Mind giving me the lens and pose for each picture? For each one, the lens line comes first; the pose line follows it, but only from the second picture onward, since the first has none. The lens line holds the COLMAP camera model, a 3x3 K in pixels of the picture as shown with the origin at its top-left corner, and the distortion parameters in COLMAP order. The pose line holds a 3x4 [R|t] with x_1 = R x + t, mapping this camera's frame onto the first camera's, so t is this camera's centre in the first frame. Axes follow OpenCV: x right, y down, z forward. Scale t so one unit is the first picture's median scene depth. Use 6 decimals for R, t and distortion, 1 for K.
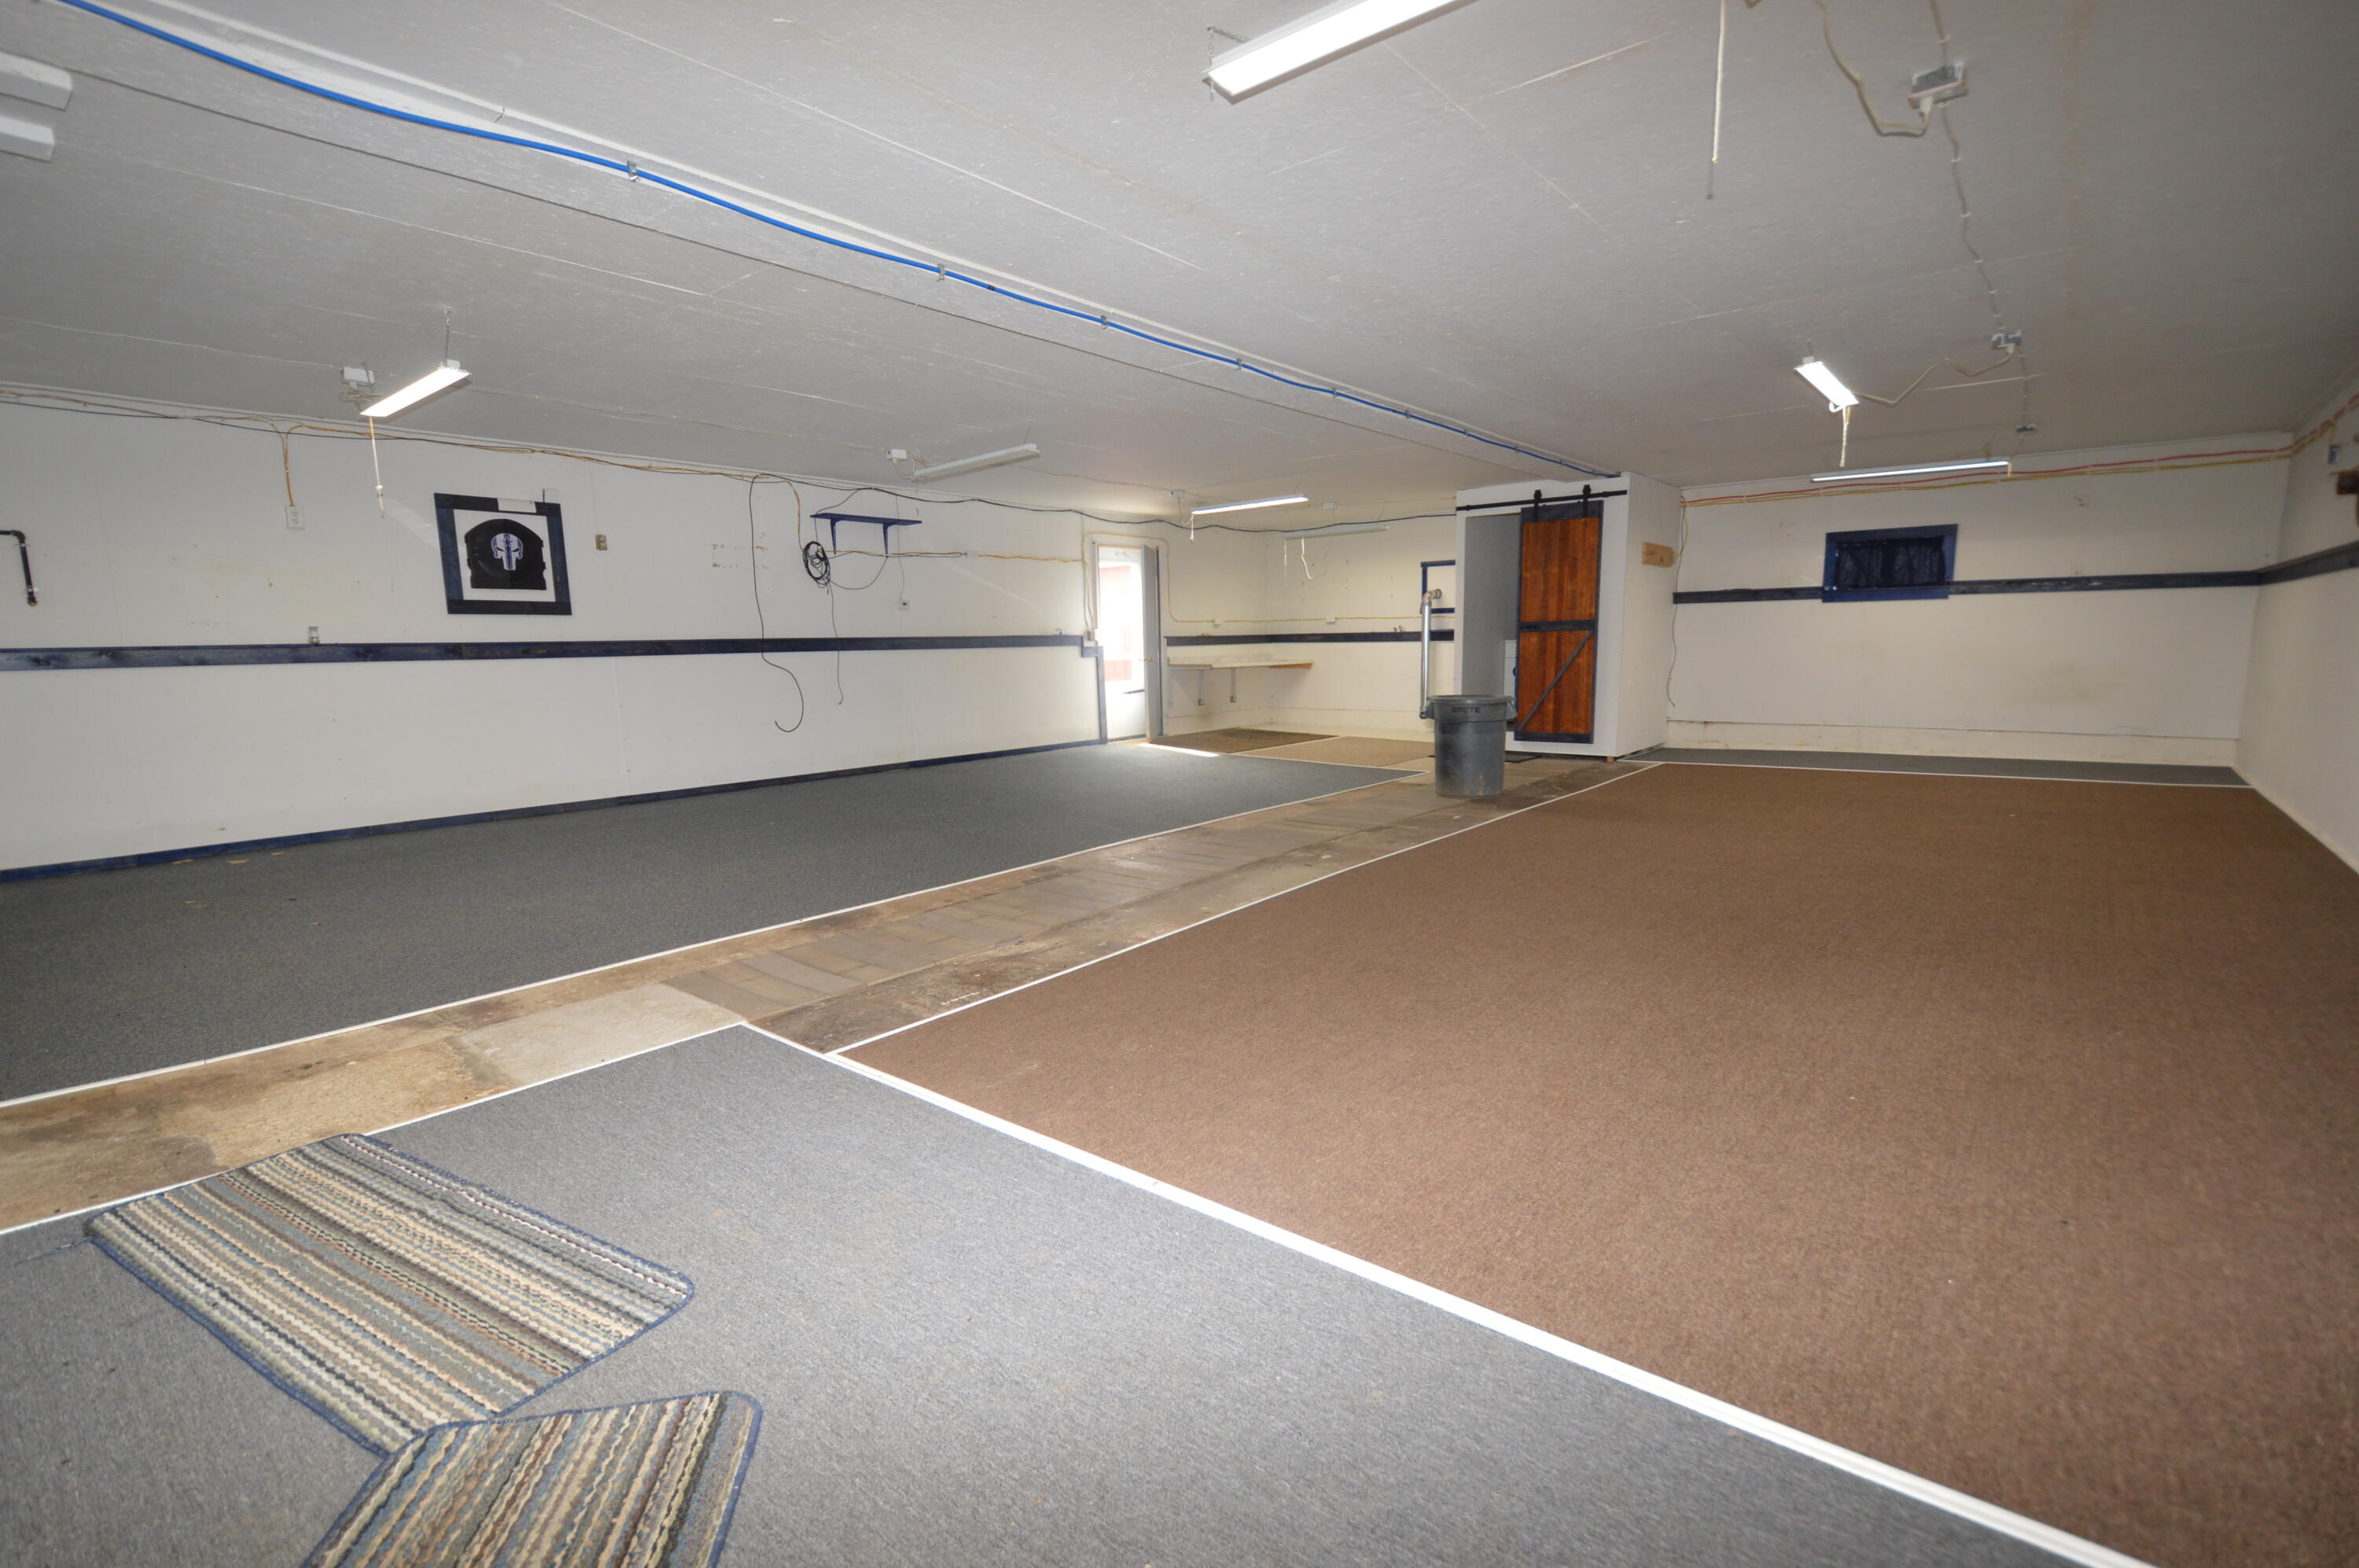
lens RADIAL K [[1041.4, 0, 1181.6], [0, 1041.4, 792.5], [0, 0, 1]] dist [0.002457, -0.003545]
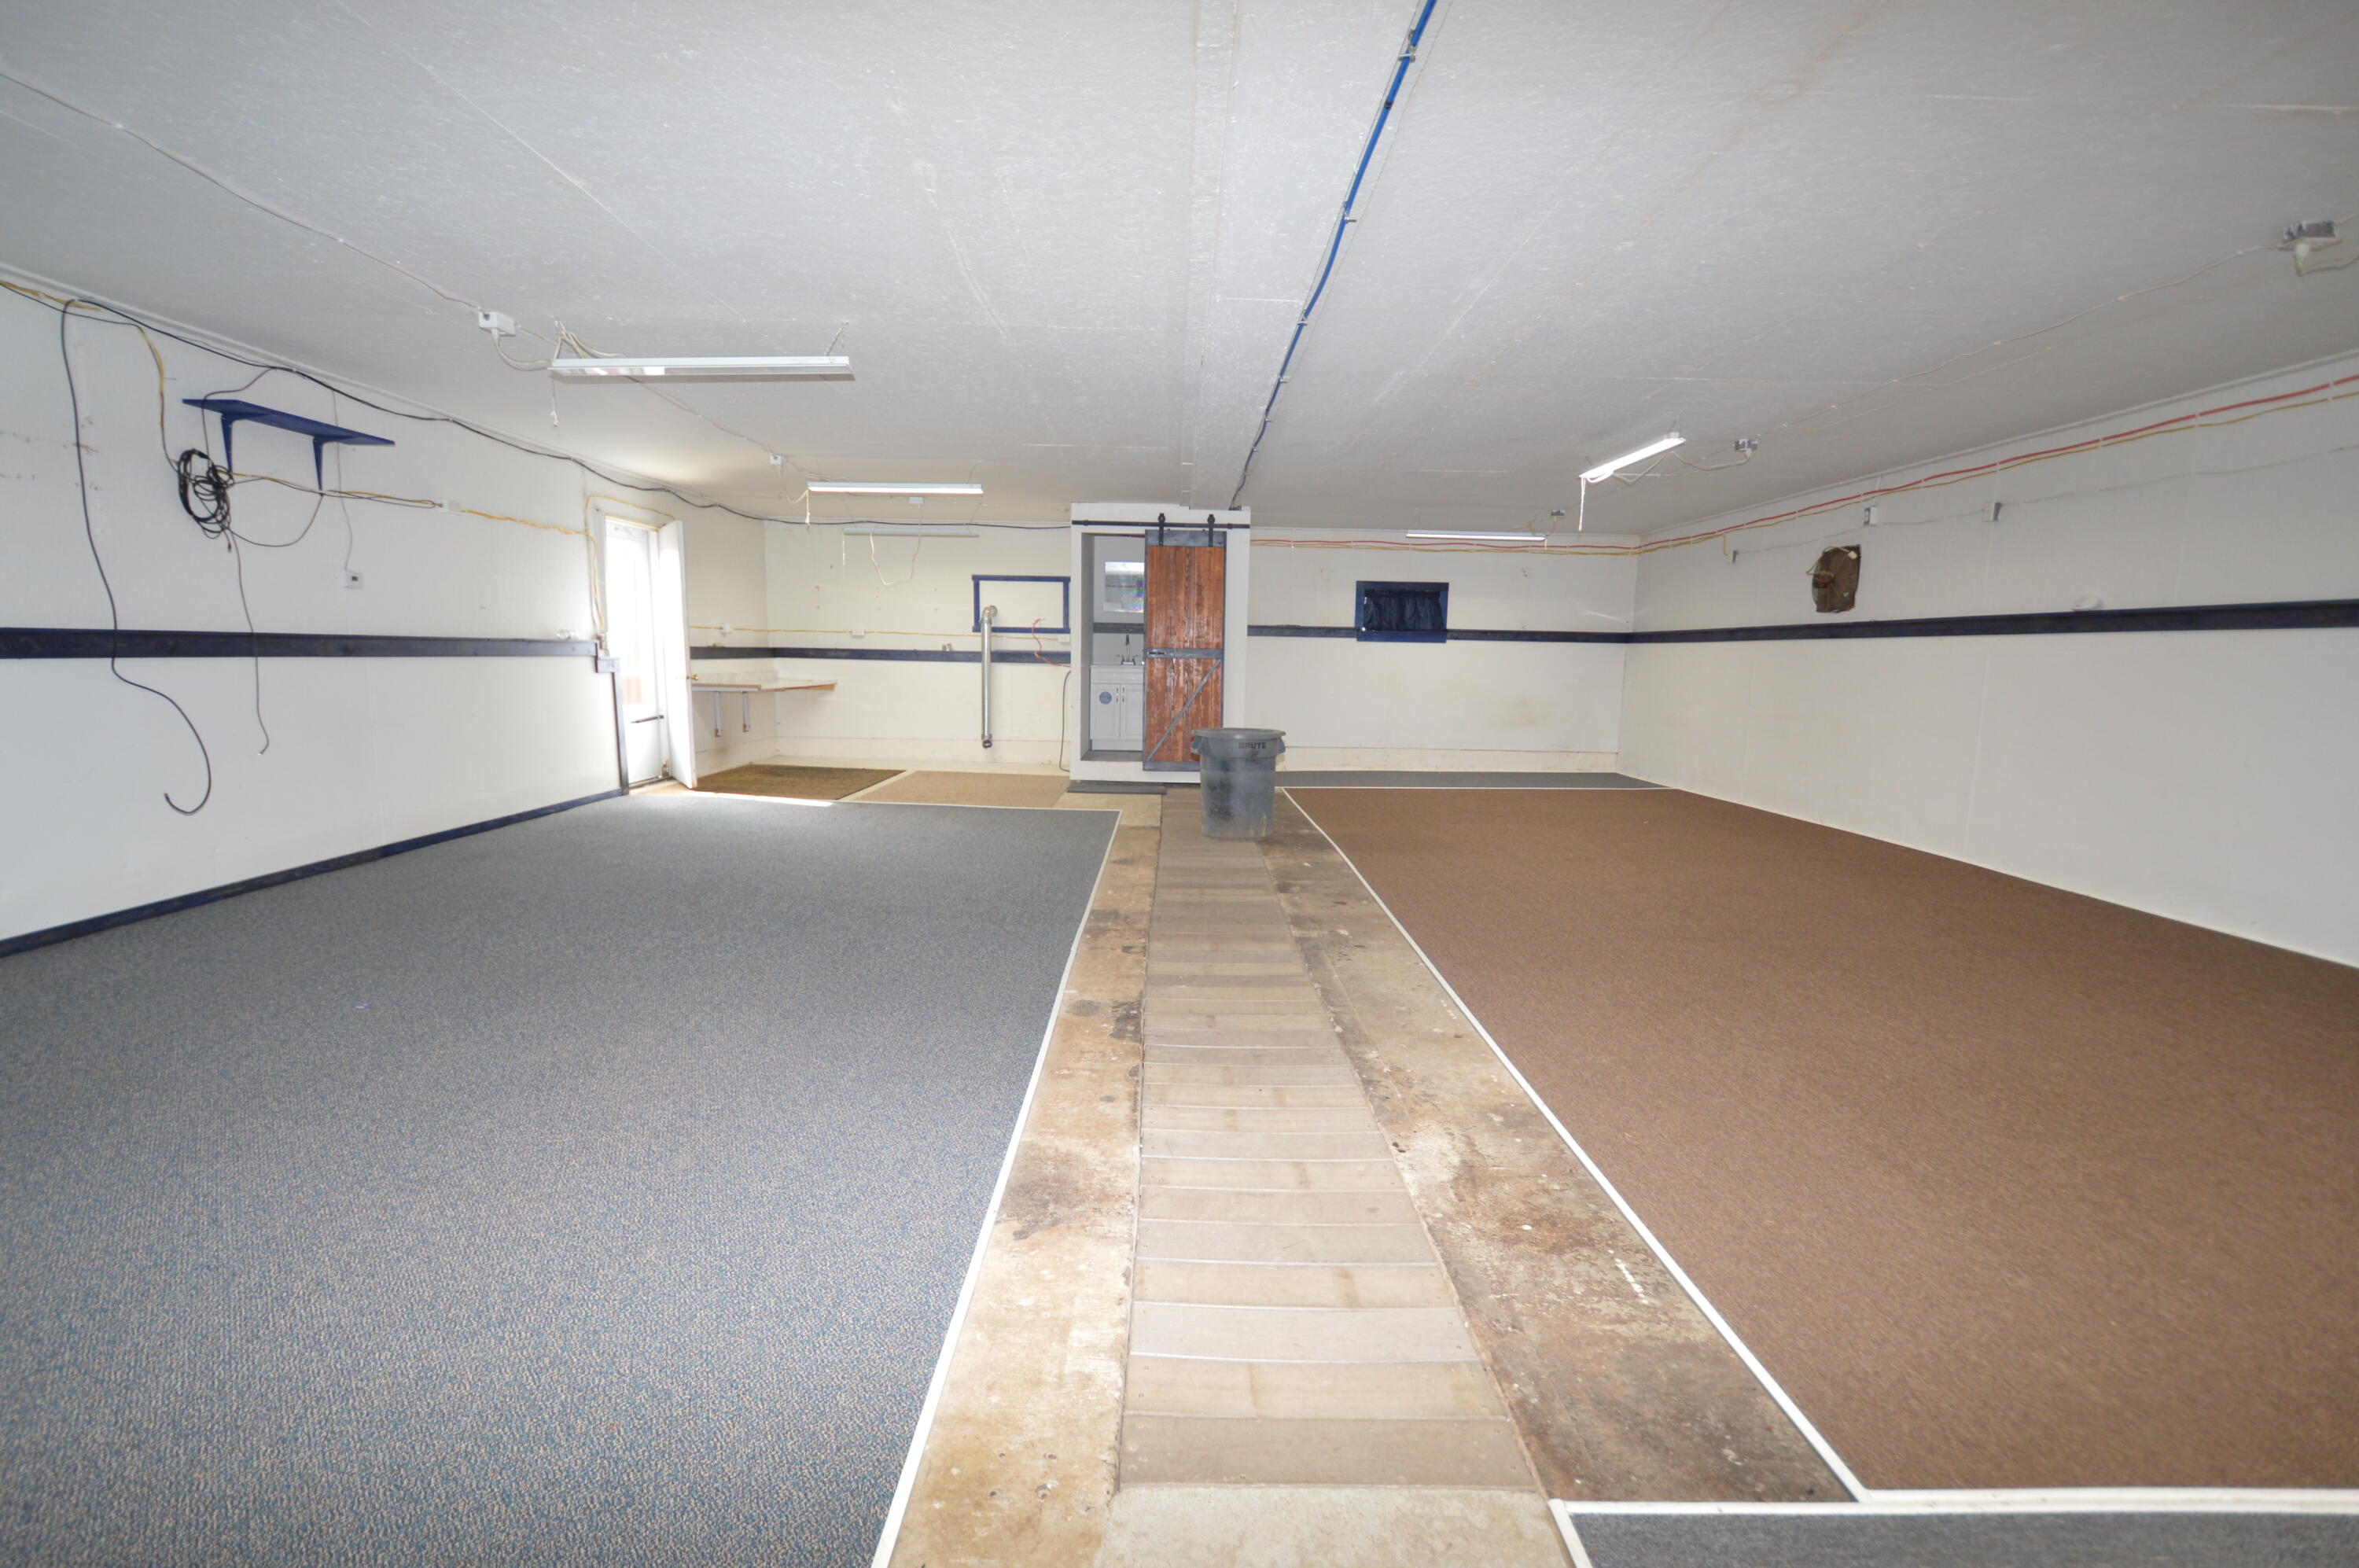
lens RADIAL K [[1041.4, 0, 1173.9], [0, 1041.4, 795.7], [0, 0, 1]] dist [0.002457, -0.003545]
pose [[0.771095, -0.052590, 0.634545, -0.288994], [0.059319, 0.998182, 0.010644, -0.038044], [-0.633951, 0.029433, 0.772813, 0.258042]]
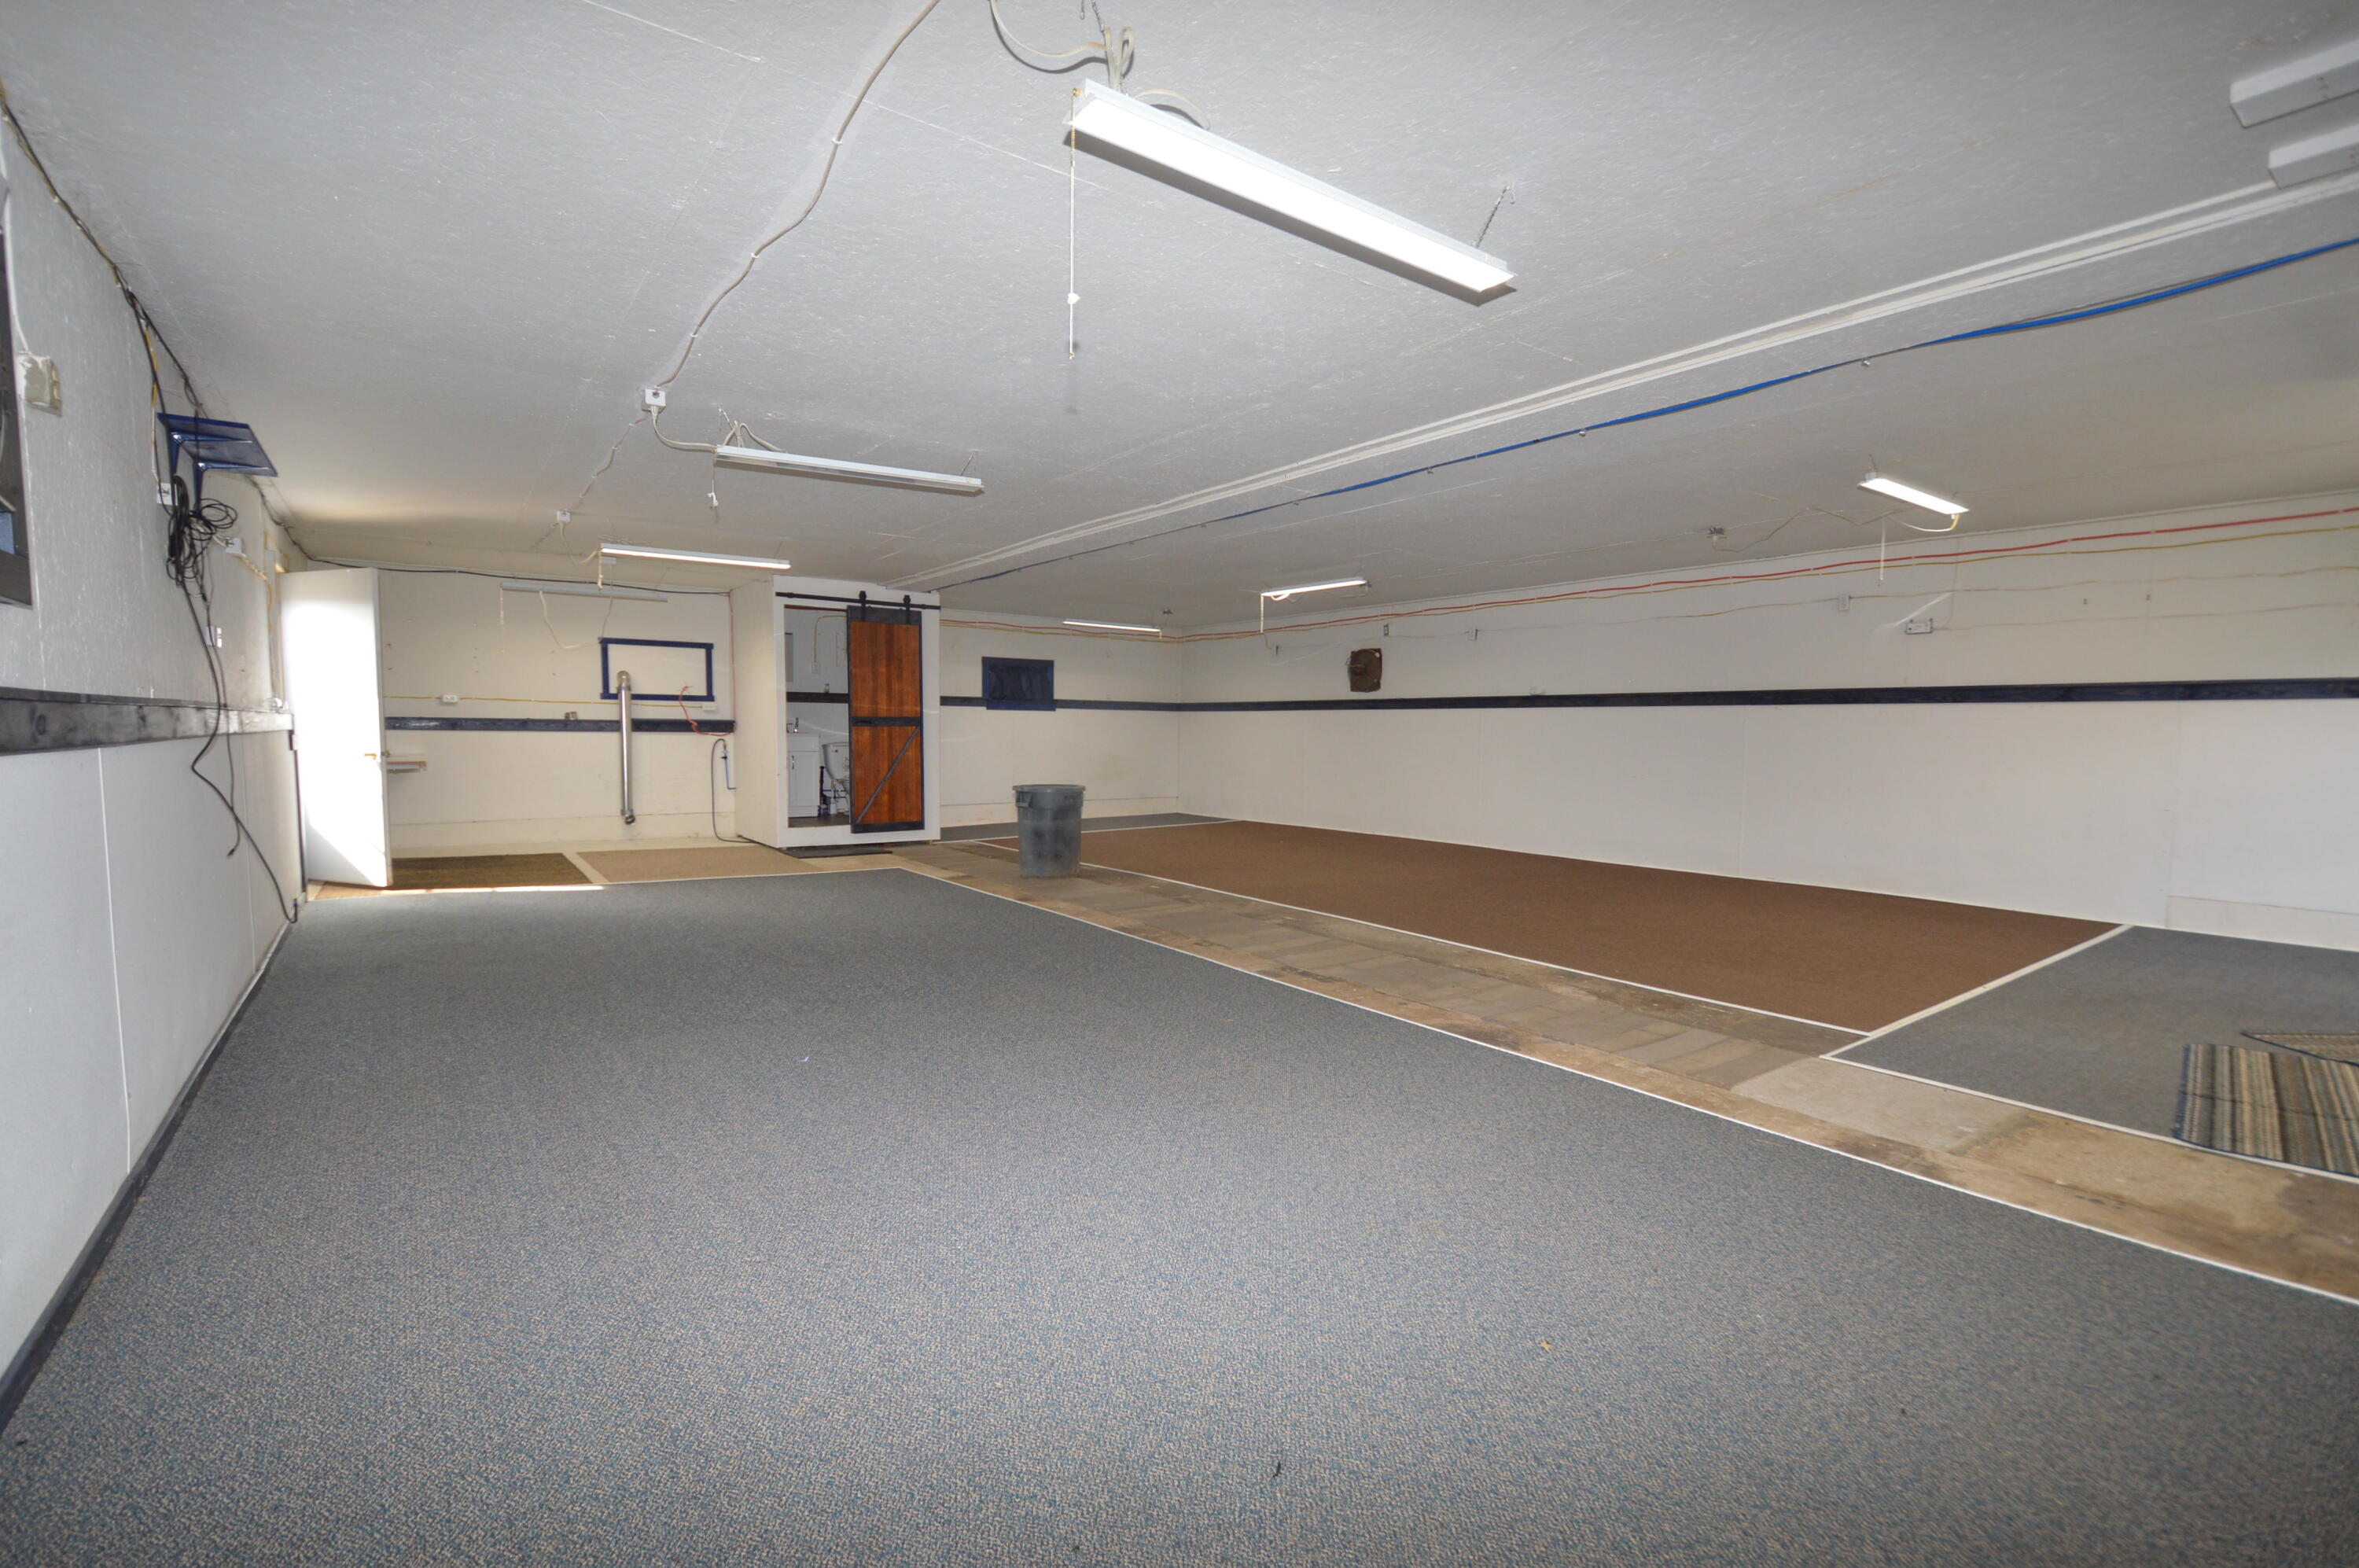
lens RADIAL K [[1041.4, 0, 1171.1], [0, 1041.4, 790.0], [0, 0, 1]] dist [0.002457, -0.003545]
pose [[0.257263, -0.034764, 0.965716, -0.606378], [0.124276, 0.992244, 0.002613, -0.060206], [-0.958317, 0.119343, 0.259588, 0.476022]]
